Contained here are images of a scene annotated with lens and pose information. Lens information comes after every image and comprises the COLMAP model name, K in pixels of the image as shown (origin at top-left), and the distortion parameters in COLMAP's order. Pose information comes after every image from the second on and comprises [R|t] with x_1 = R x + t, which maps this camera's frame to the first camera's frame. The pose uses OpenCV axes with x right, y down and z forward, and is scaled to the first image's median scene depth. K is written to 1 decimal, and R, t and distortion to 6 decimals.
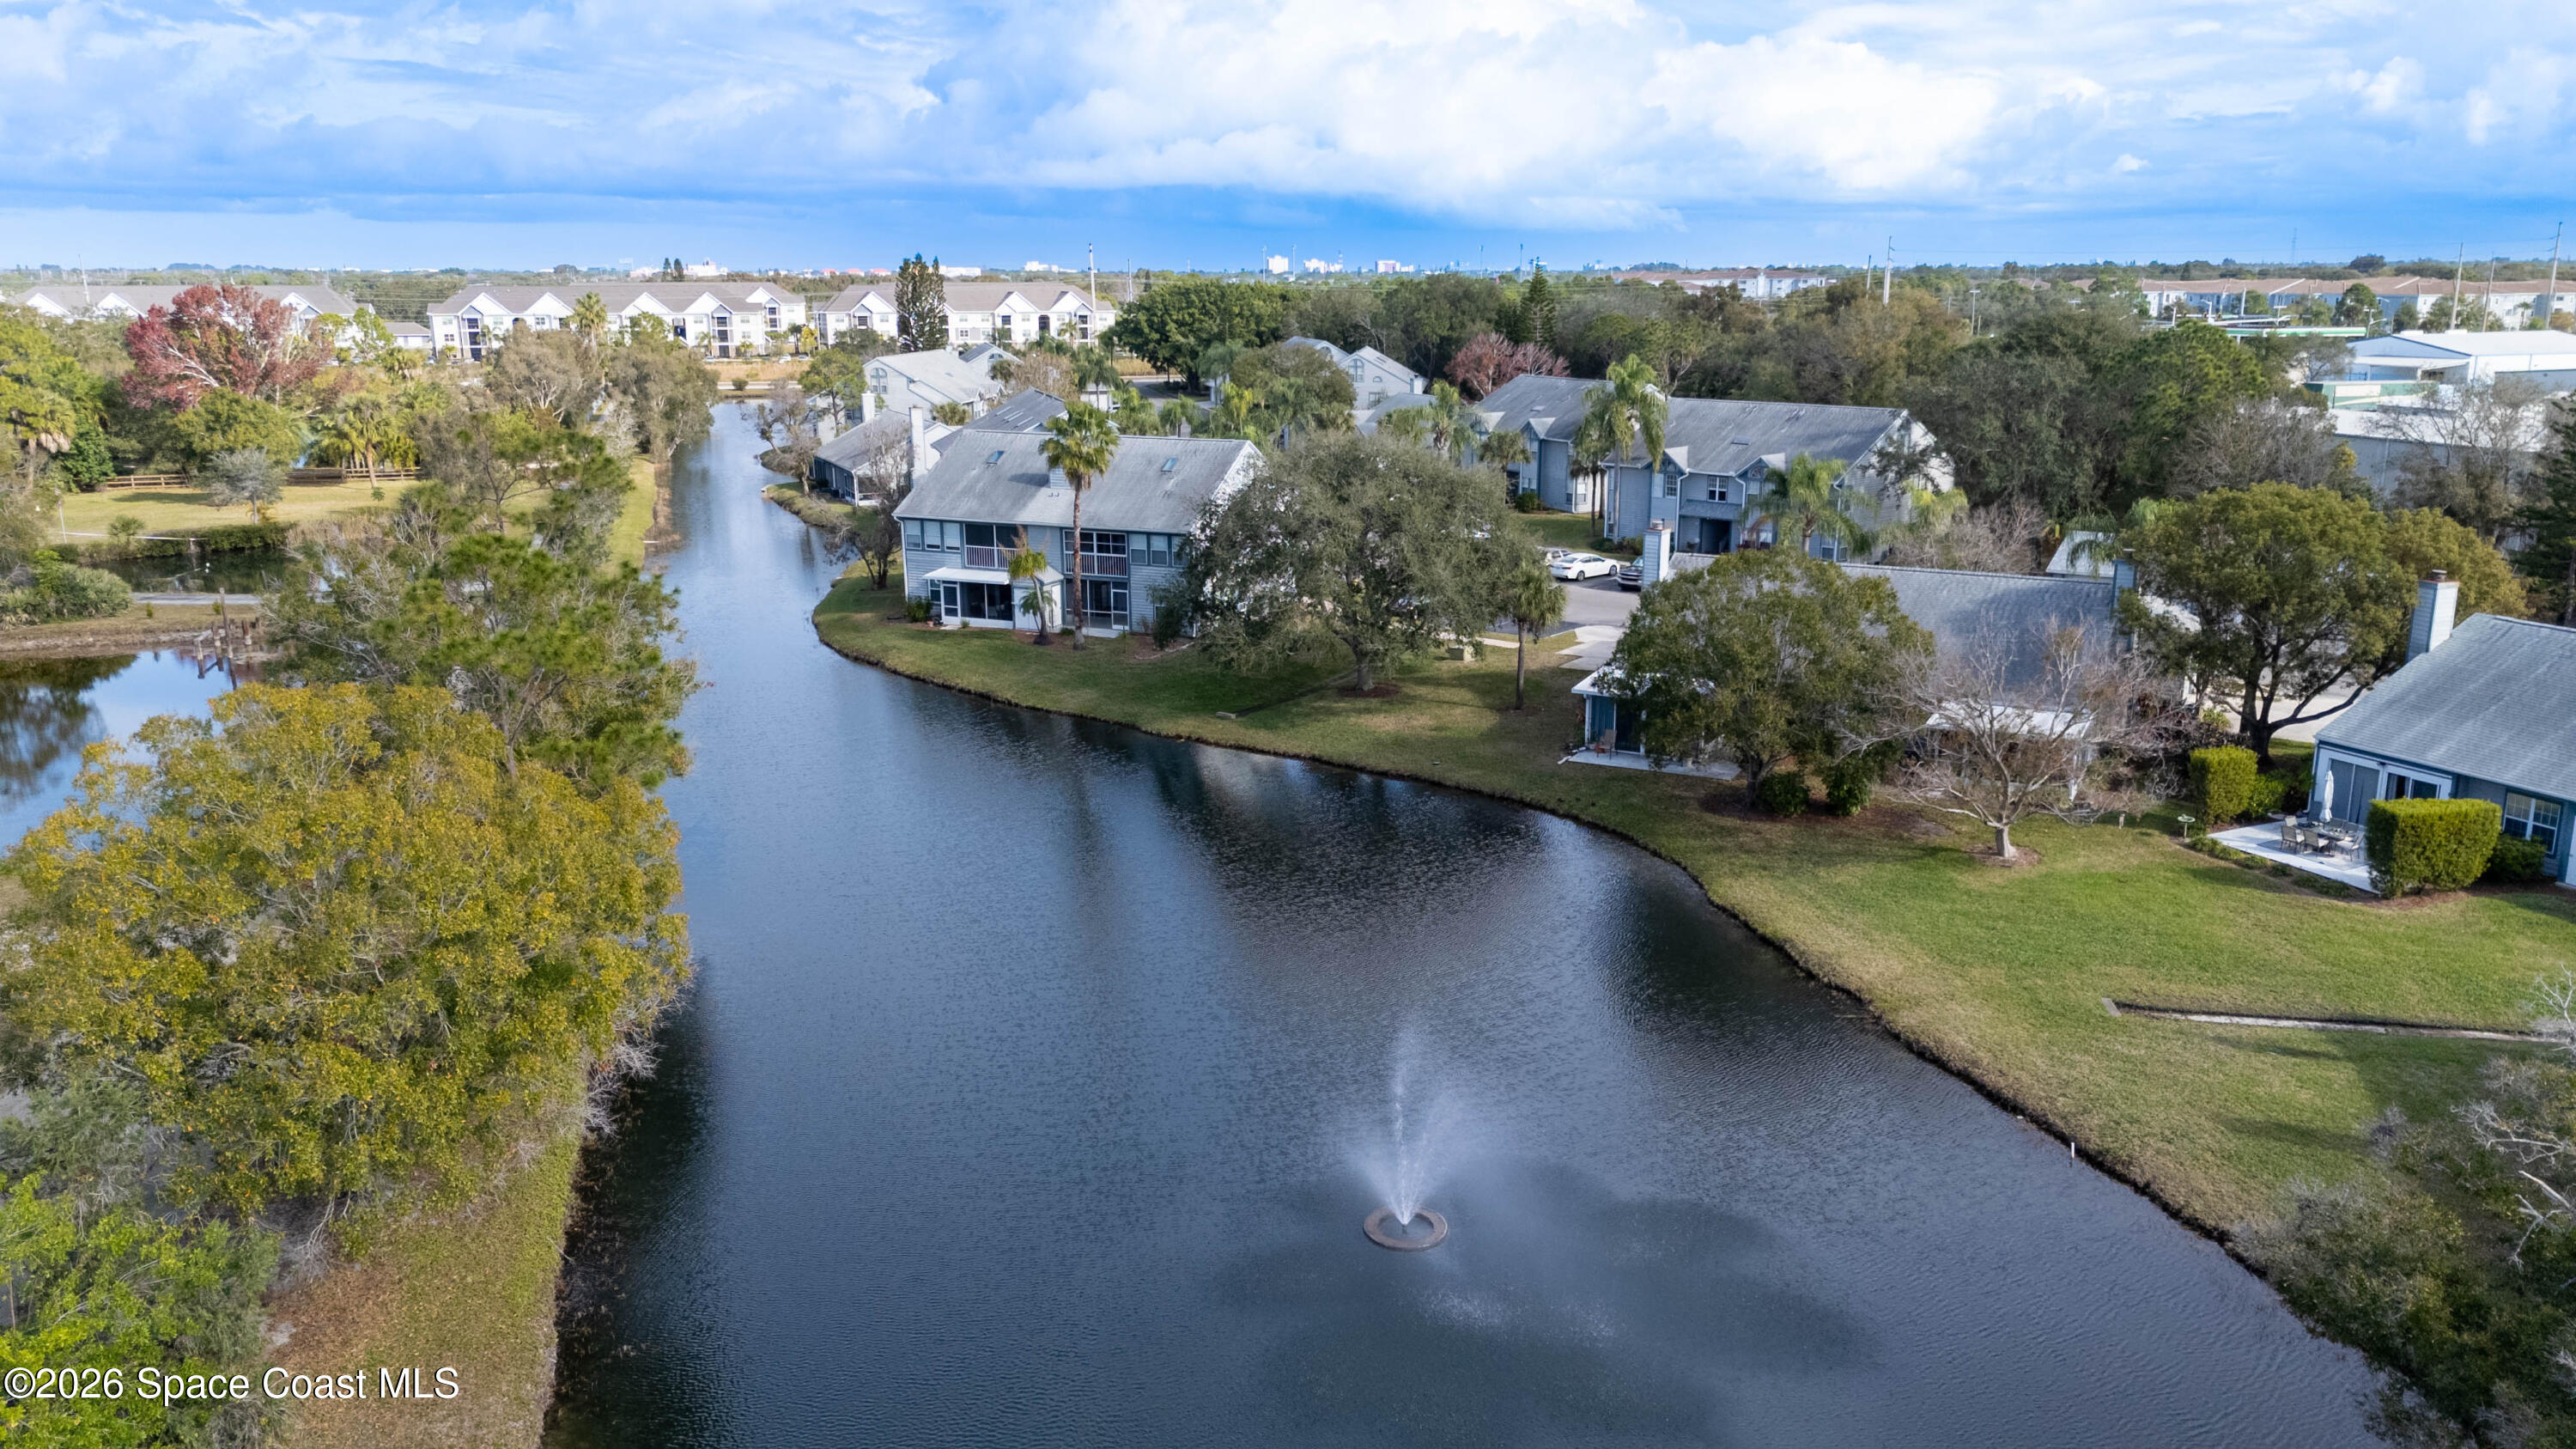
lens RADIAL K [[1839.7, 0, 1325.9], [0, 1839.7, 728.0], [0, 0, 1]] dist [-0.006621, -0.003550]
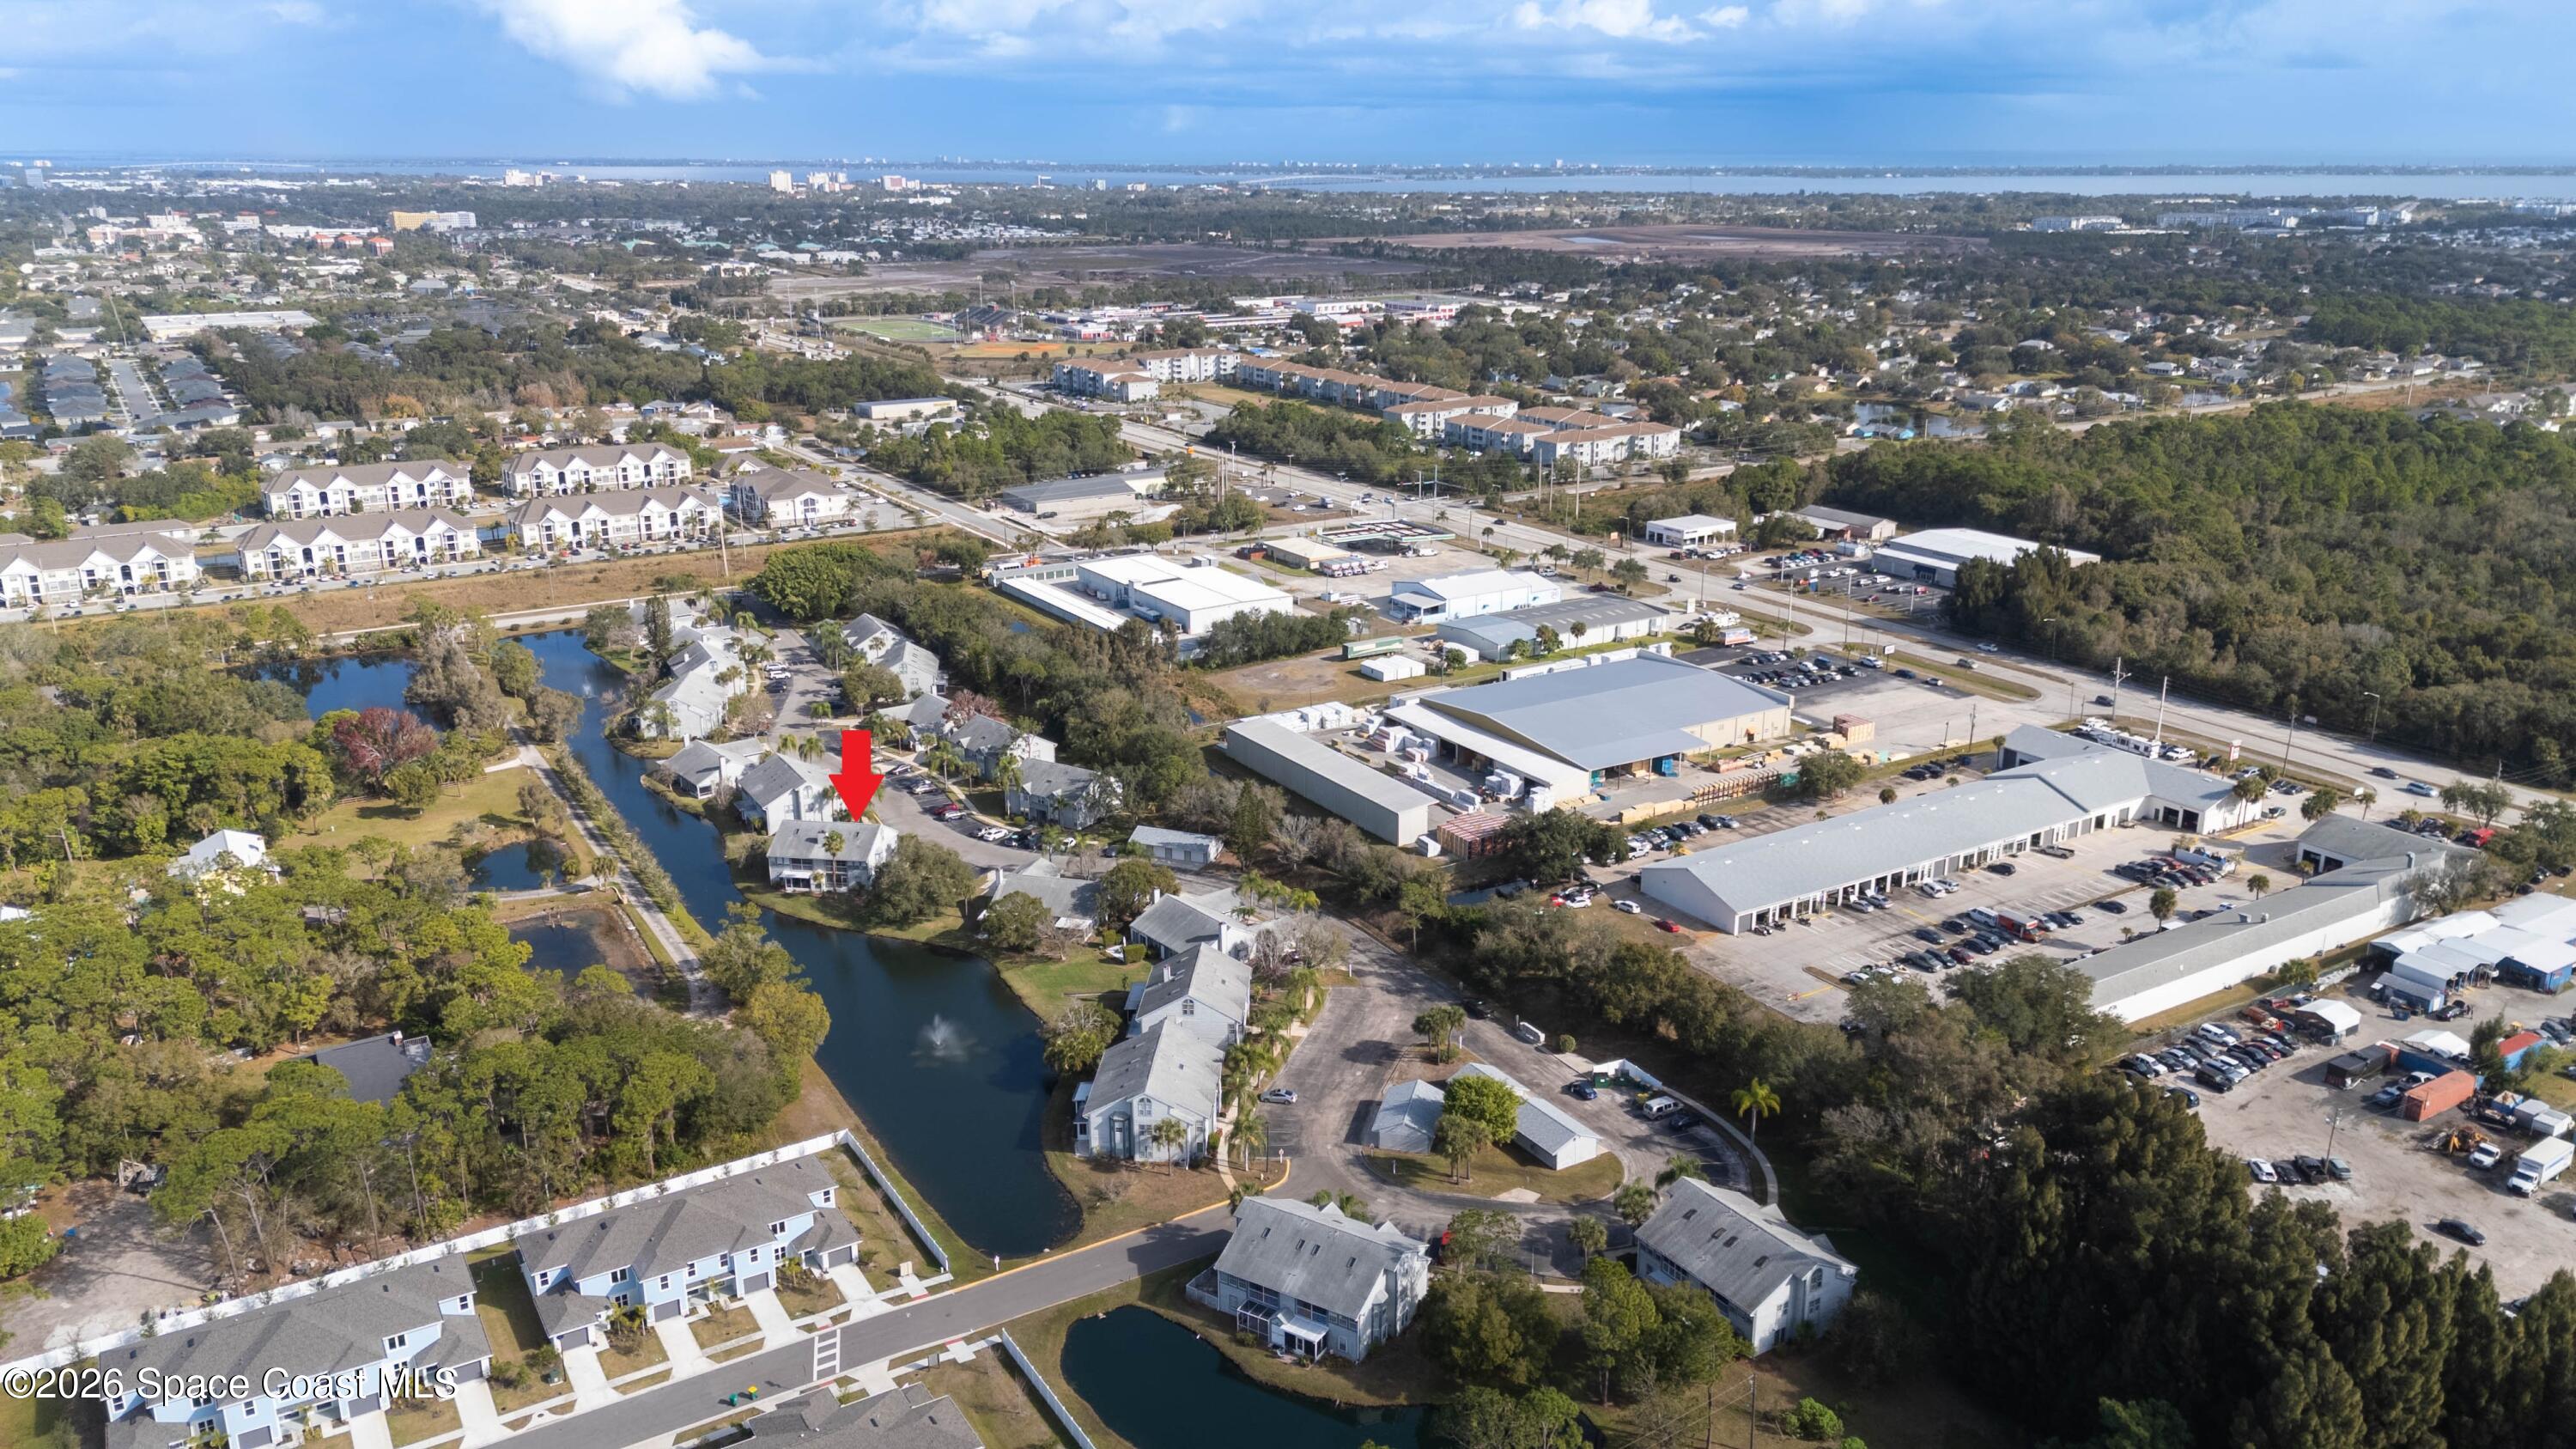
lens RADIAL K [[1878.4, 0, 1289.0], [0, 1878.4, 710.8], [0, 0, 1]] dist [0.053137, -0.047434]
pose [[0.974848, -0.057512, 0.215322, -0.047479], [0.048081, 0.997651, 0.048788, -0.483601], [-0.217622, -0.037208, 0.975324, -2.360014]]
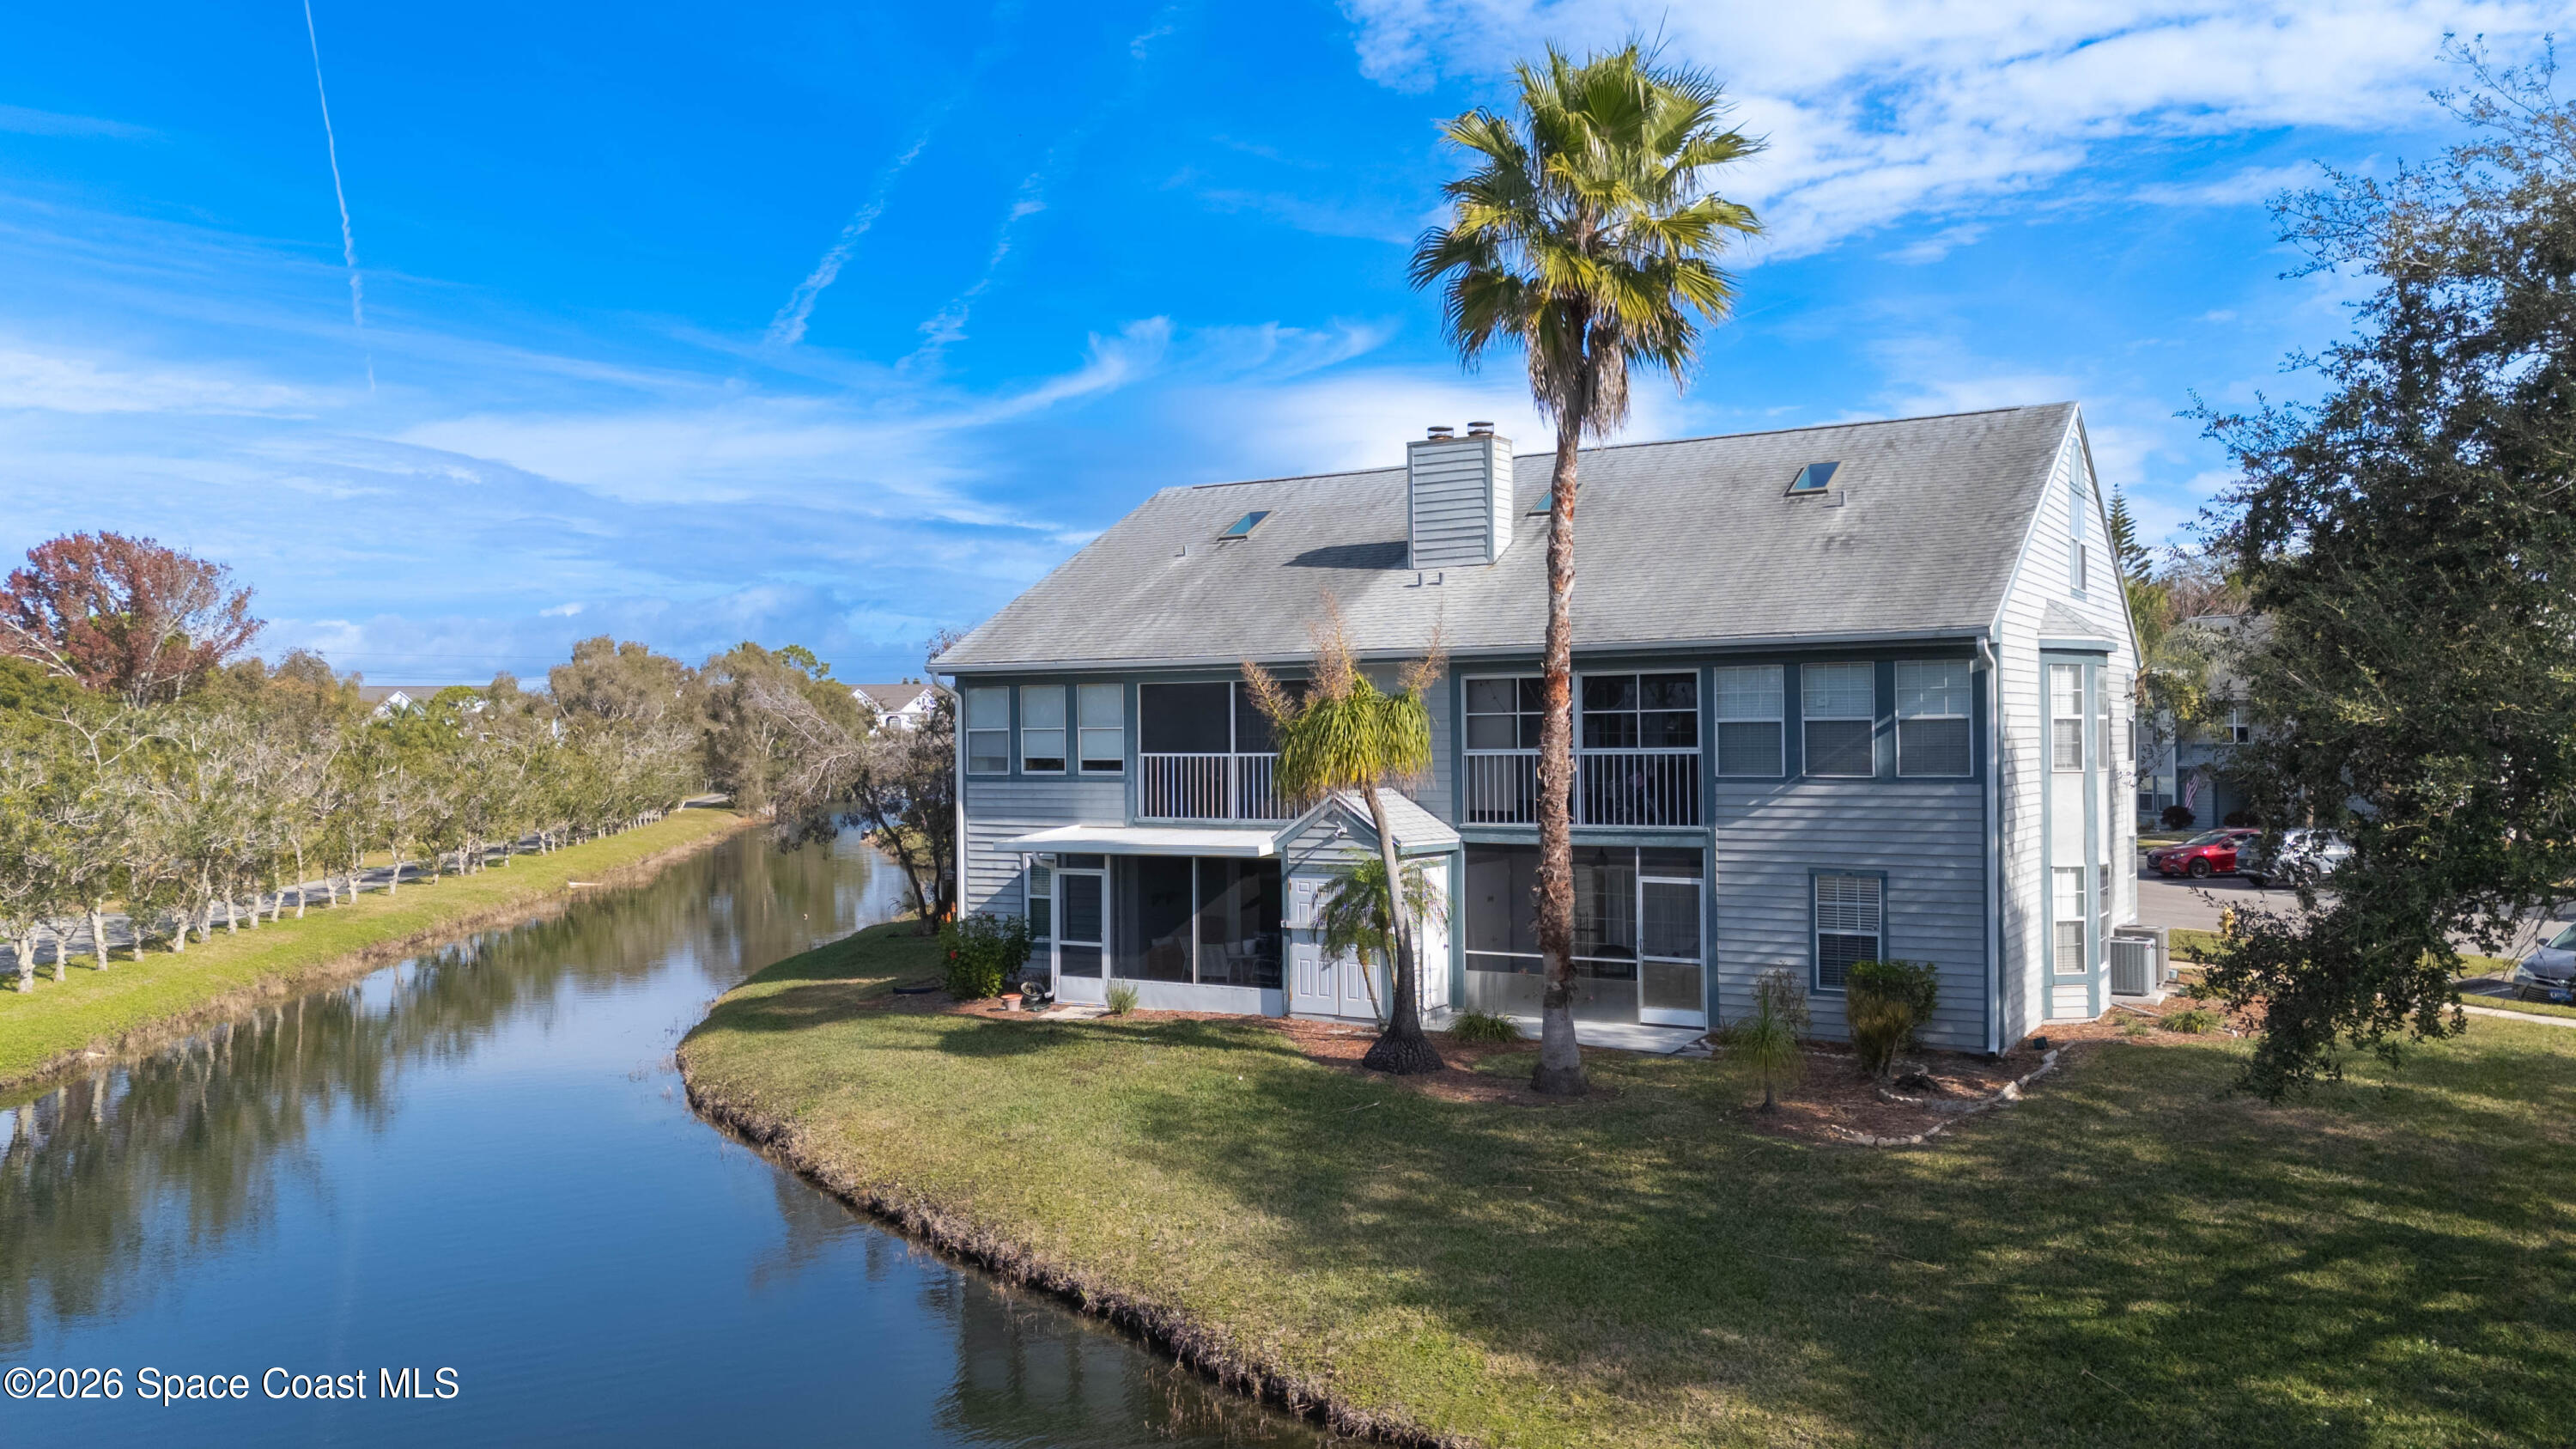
lens RADIAL K [[1878.4, 0, 1289.0], [0, 1878.4, 710.8], [0, 0, 1]] dist [0.053137, -0.047434]
pose [[0.987993, -0.013255, -0.153927, -0.122472], [-0.026432, 0.967121, -0.252939, -0.025959], [0.152218, 0.253971, 0.955159, 0.701430]]
